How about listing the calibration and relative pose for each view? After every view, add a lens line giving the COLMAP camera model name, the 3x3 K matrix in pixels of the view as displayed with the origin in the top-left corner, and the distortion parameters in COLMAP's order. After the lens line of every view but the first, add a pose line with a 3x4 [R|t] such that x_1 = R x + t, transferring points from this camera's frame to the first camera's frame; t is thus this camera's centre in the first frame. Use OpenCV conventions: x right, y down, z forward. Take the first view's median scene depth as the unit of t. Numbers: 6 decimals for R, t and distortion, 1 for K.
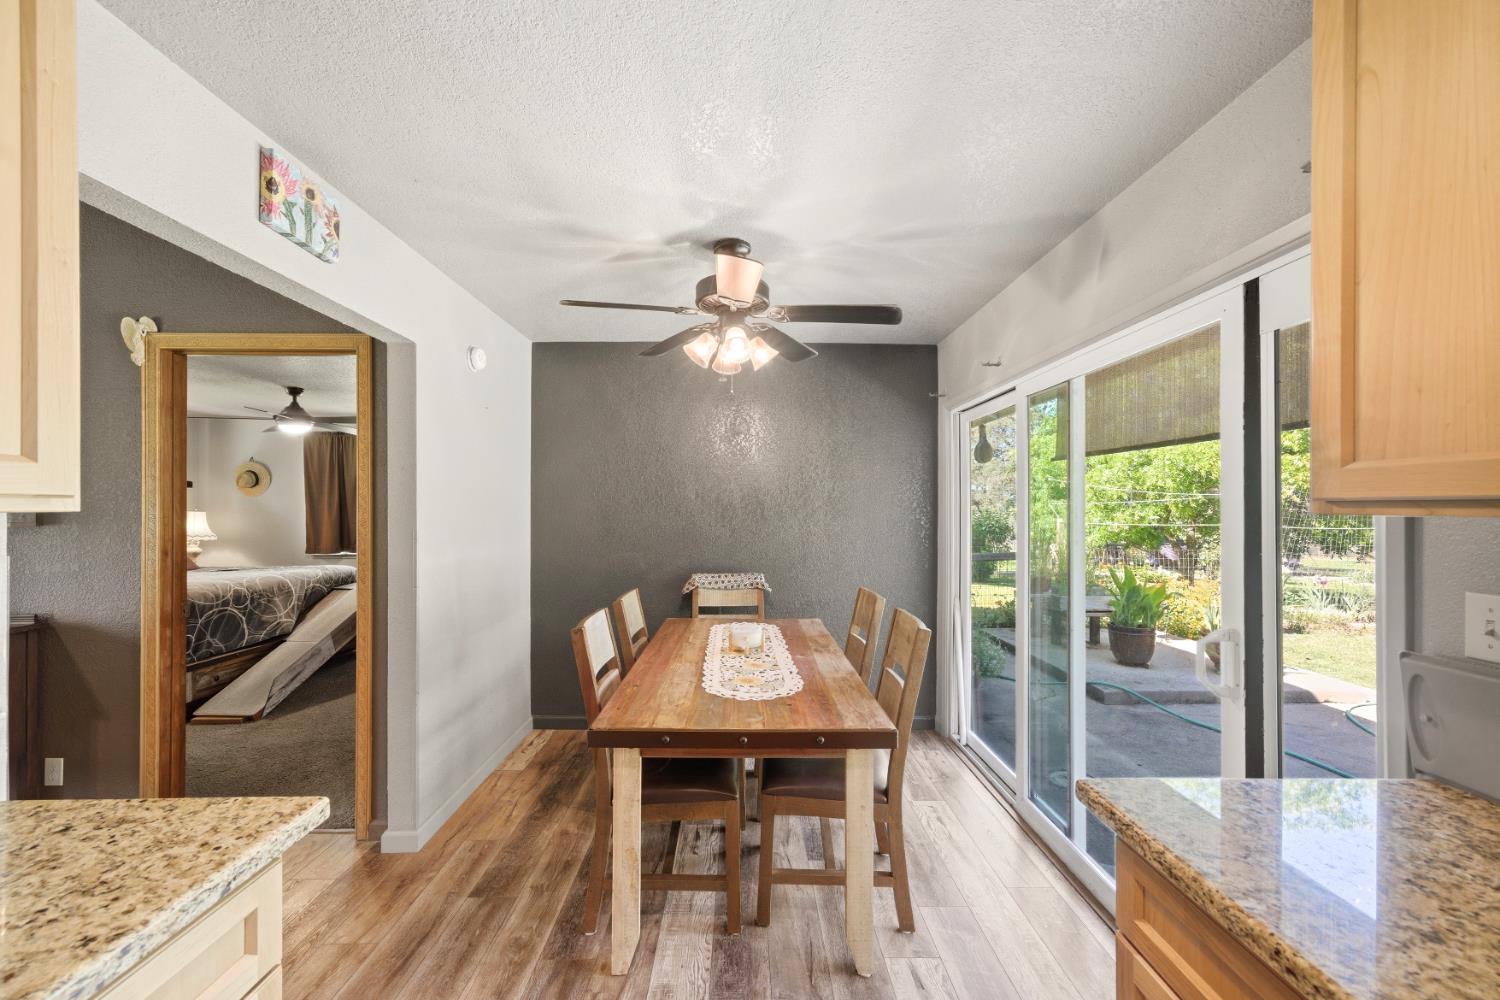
lens RADIAL K [[601.6, 0, 750.0], [0, 601.6, 500.0], [0, 0, 1]] dist [0.001045, 0.000107]
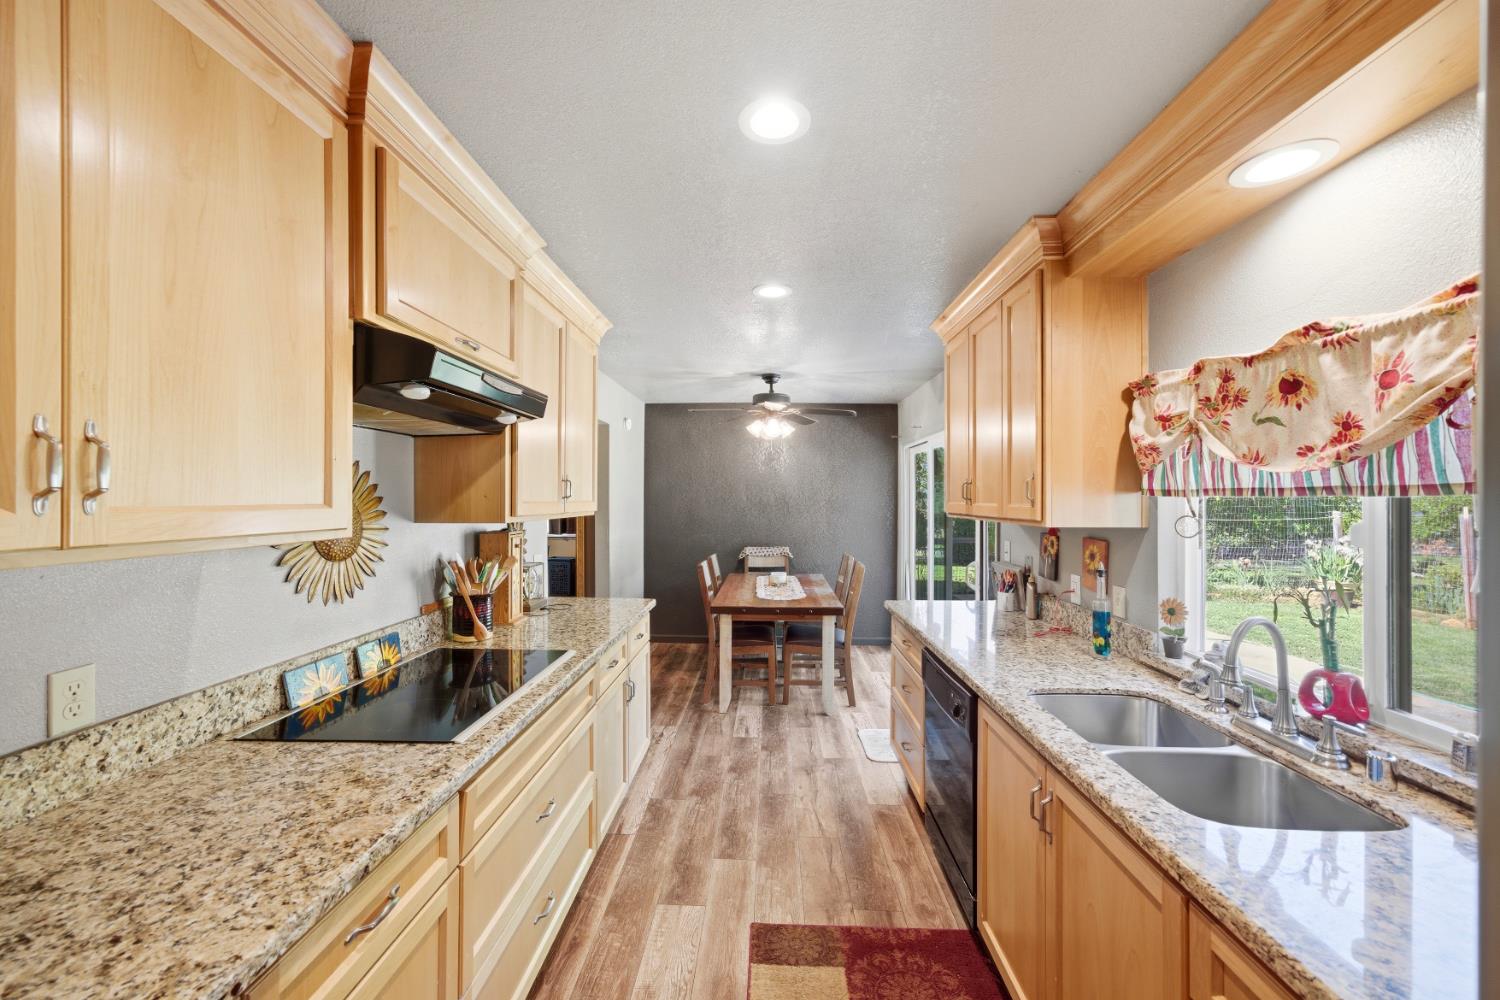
lens RADIAL K [[1051.5, 0, 750.0], [0, 1051.5, 500.0], [0, 0, 1]] dist [0.006657, 0.002128]
pose [[0.999544, 0.002793, -0.030062, 0.005531], [-0.001959, 0.999614, 0.027722, -0.112432], [0.030128, -0.027651, 0.999164, -2.476008]]
